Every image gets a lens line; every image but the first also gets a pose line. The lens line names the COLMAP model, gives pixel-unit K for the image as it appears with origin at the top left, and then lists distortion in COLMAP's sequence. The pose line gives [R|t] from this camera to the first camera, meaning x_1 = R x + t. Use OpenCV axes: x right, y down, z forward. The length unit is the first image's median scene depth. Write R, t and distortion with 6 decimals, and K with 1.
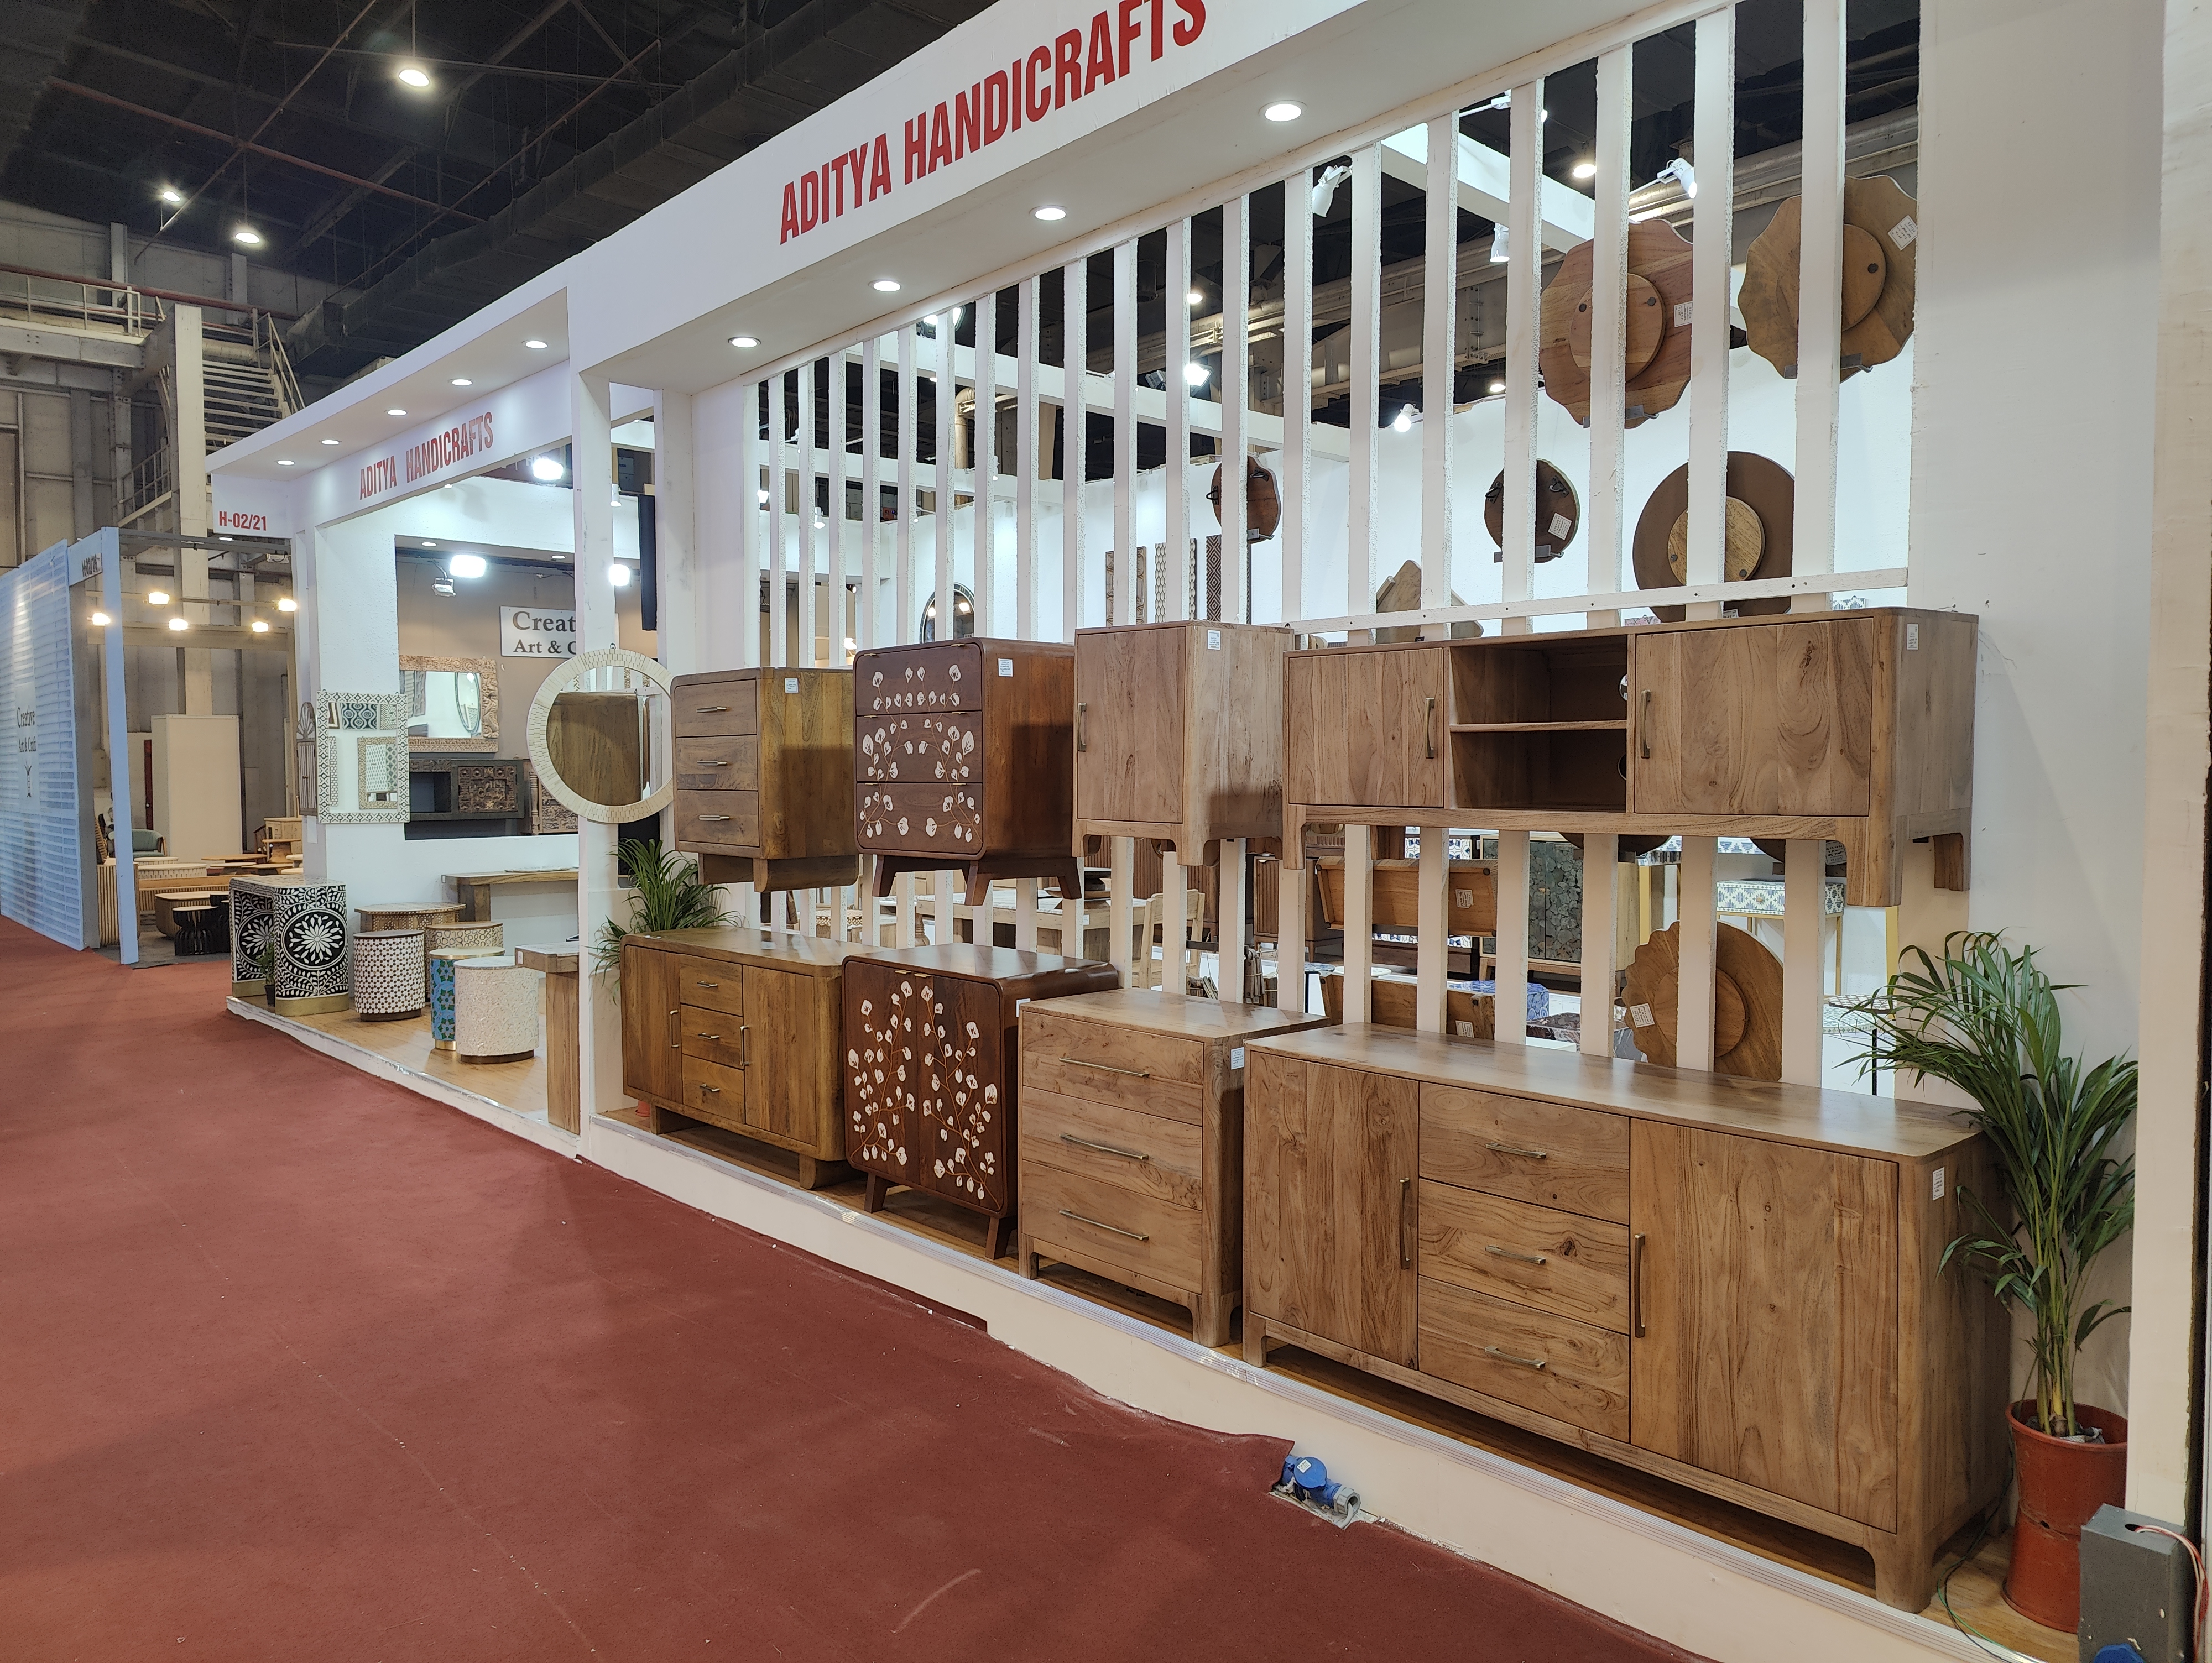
lens RADIAL K [[1583.8, 0, 1106.0], [0, 1583.8, 831.5], [0, 0, 1]] dist [0.004419, 0.007249]
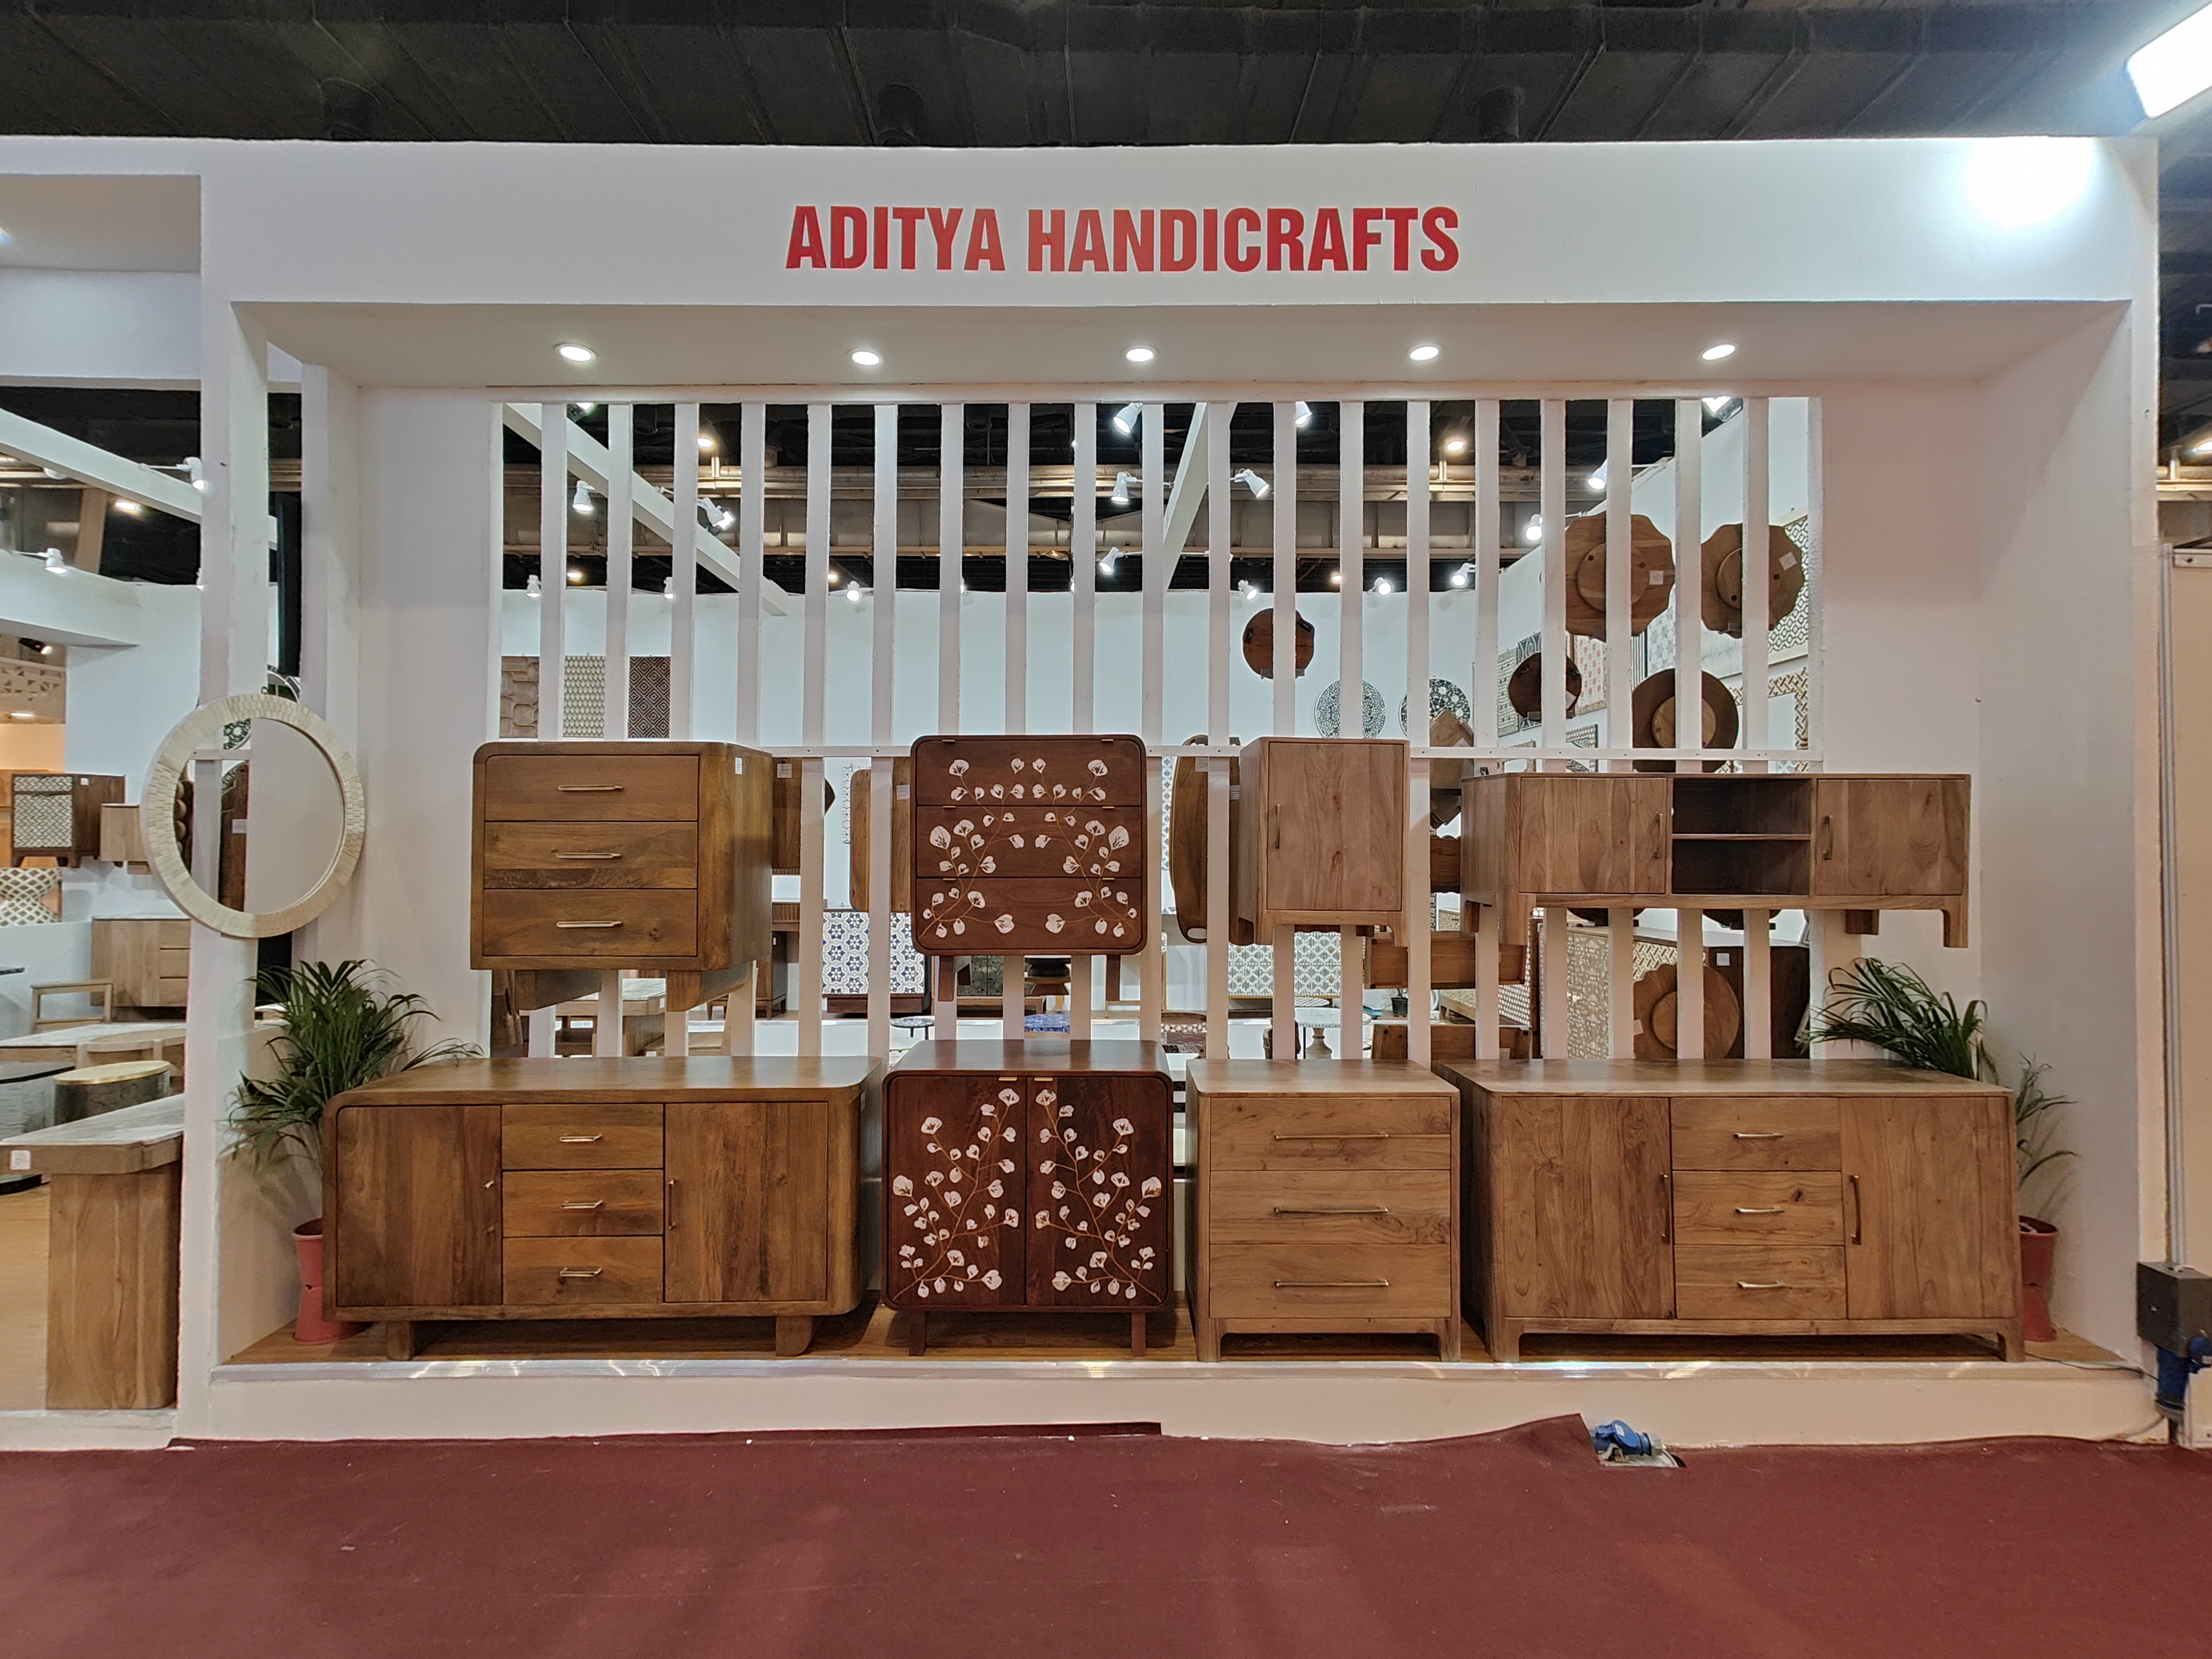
lens RADIAL K [[1002.5, 0, 1106.0], [0, 1002.5, 829.5], [0, 0, 1]] dist [0.006196, -0.000308]
pose [[0.659314, 0.021902, 0.751548, -0.581027], [0.025626, 0.998340, -0.051575, -0.029206], [-0.751431, 0.053263, 0.657659, 0.597383]]
